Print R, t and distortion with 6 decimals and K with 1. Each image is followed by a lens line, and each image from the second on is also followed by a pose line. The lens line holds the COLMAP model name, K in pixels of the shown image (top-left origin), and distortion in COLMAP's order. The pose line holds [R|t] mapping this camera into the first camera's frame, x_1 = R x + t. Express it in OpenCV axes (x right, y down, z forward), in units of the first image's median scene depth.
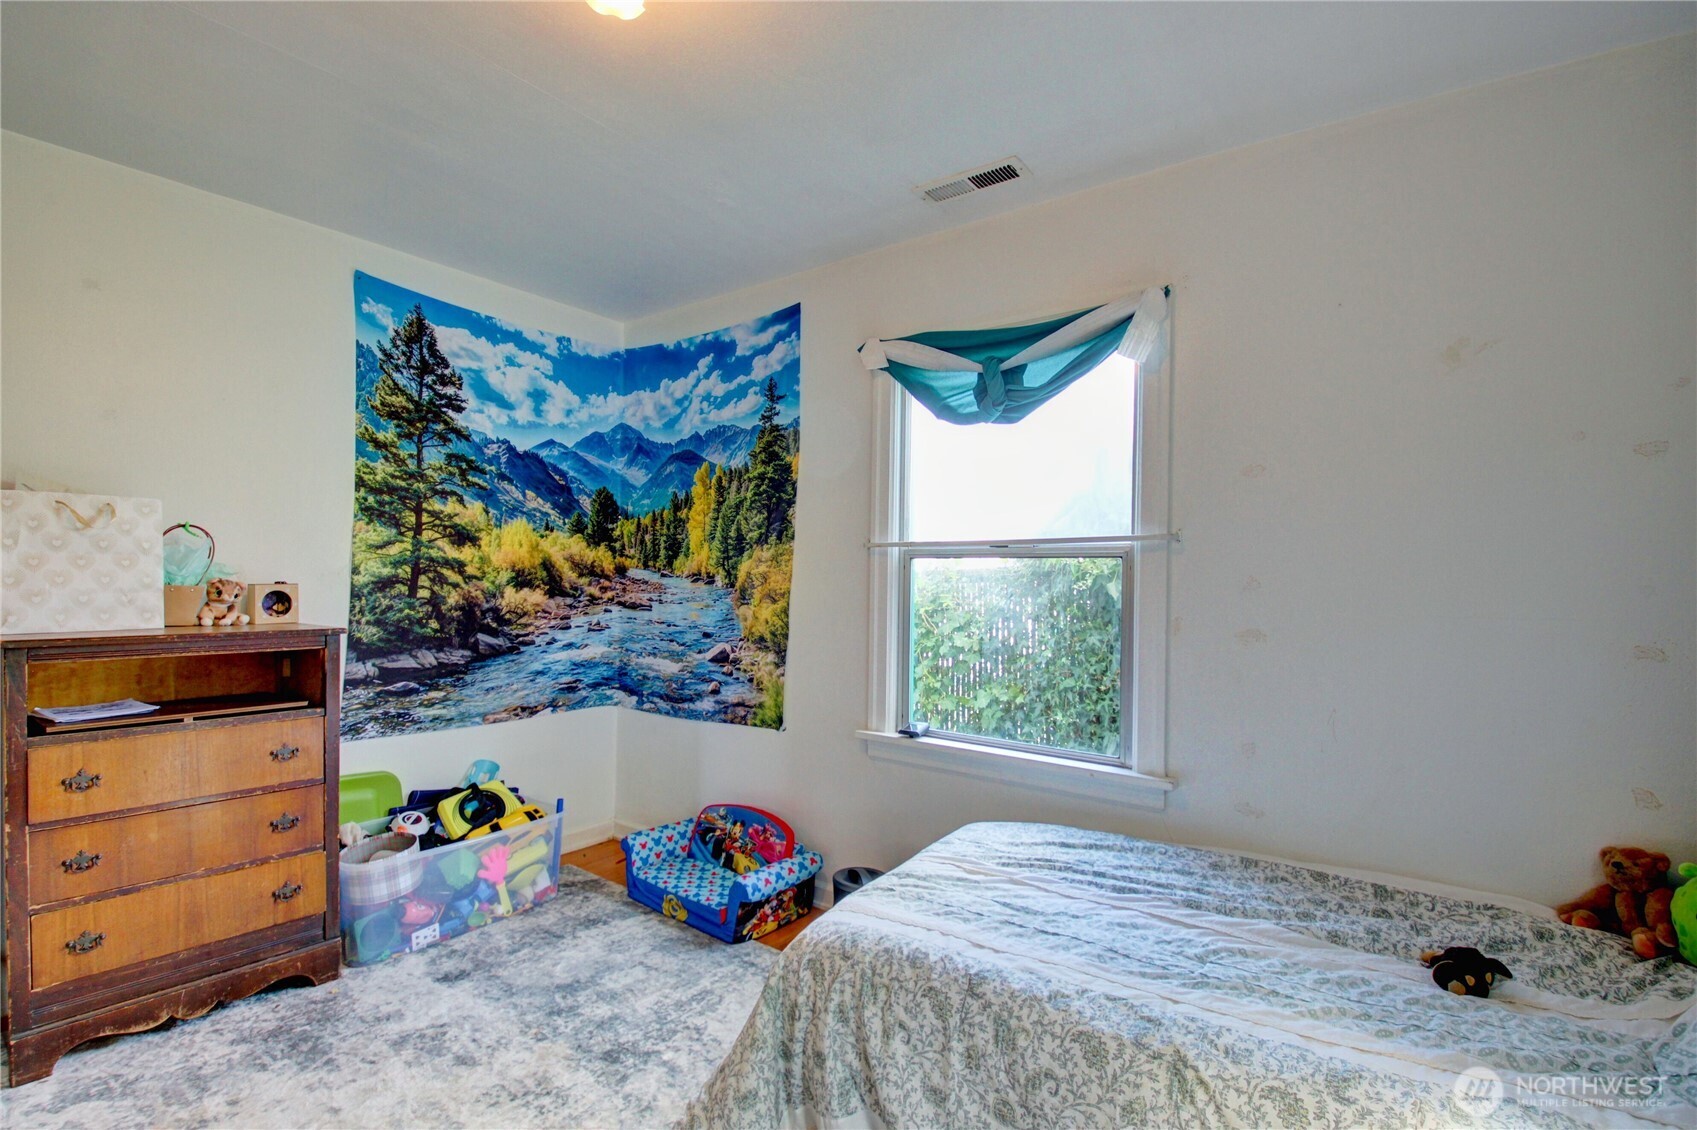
lens RADIAL K [[789.9, 0, 840.3], [0, 789.9, 577.2], [0, 0, 1]] dist [0.040841, -0.038088]
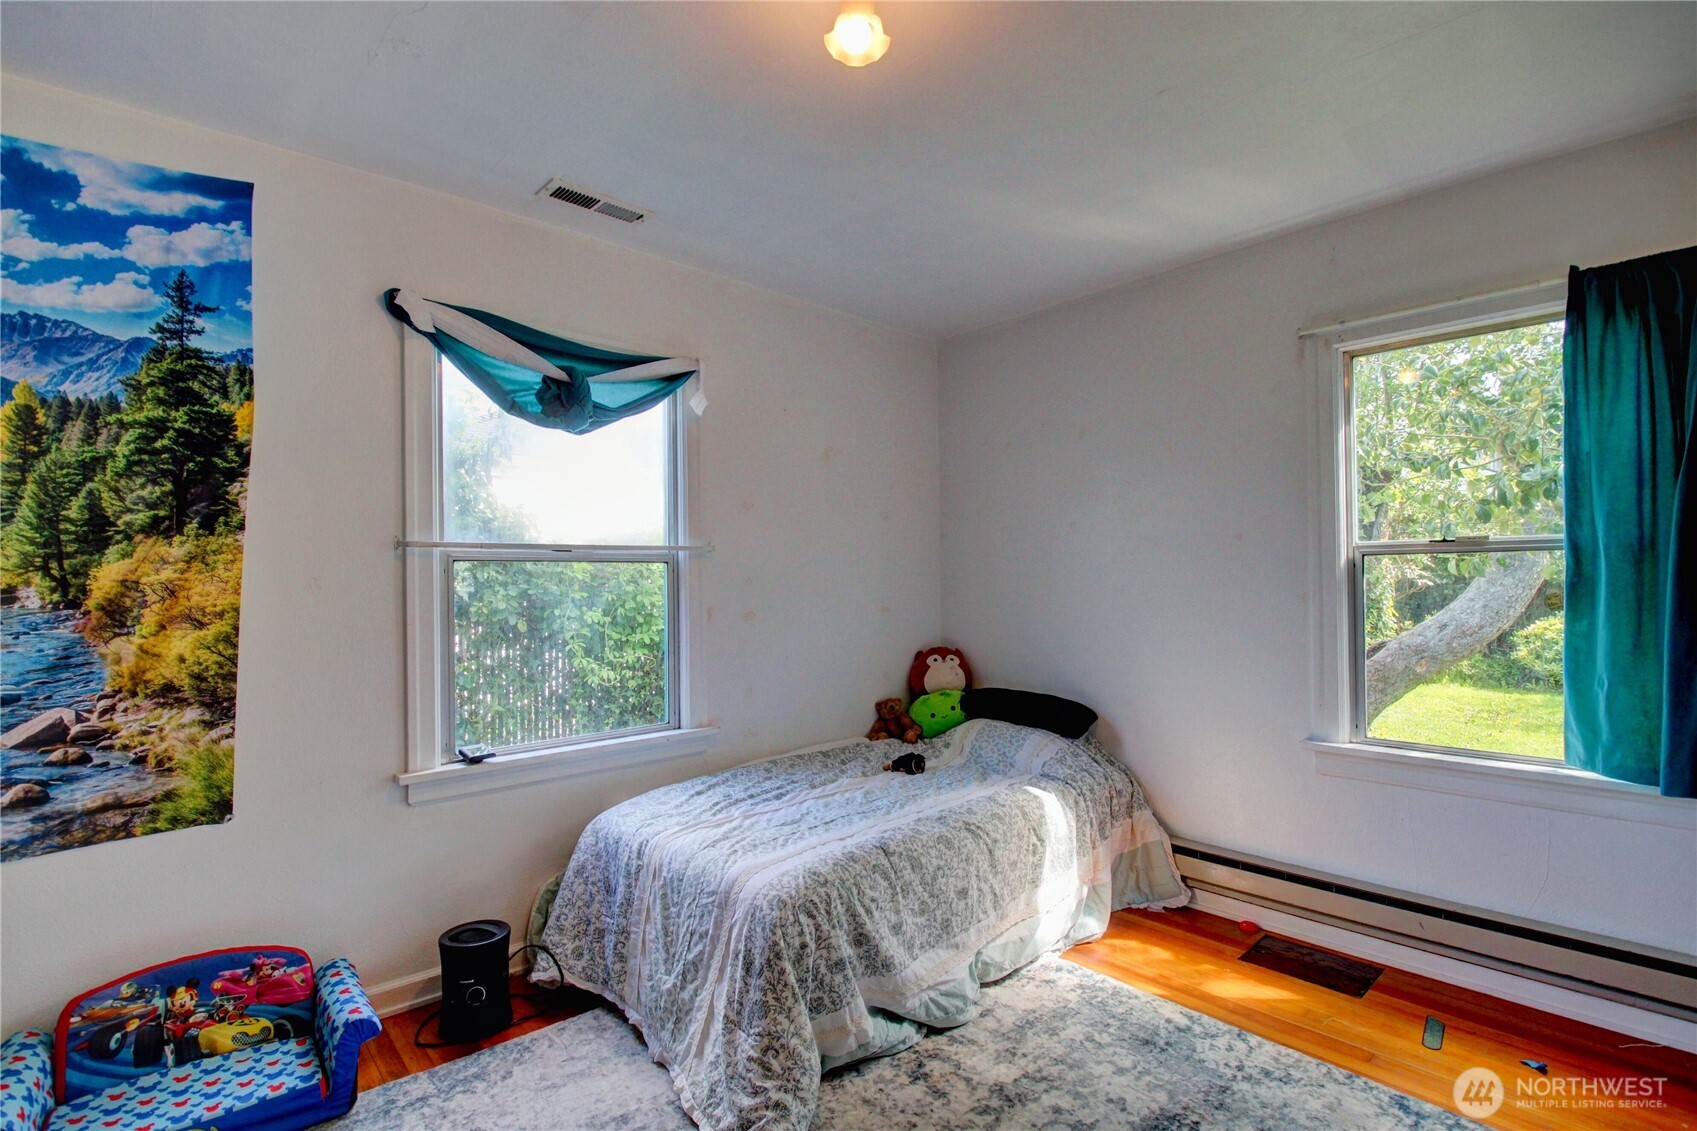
lens RADIAL K [[789.9, 0, 840.3], [0, 789.9, 577.7], [0, 0, 1]] dist [0.040841, -0.038088]
pose [[0.197889, -0.014358, 0.980119, -0.614797], [0.011323, 0.999859, 0.012361, -0.010227], [-0.980159, 0.008652, 0.198024, 0.367085]]
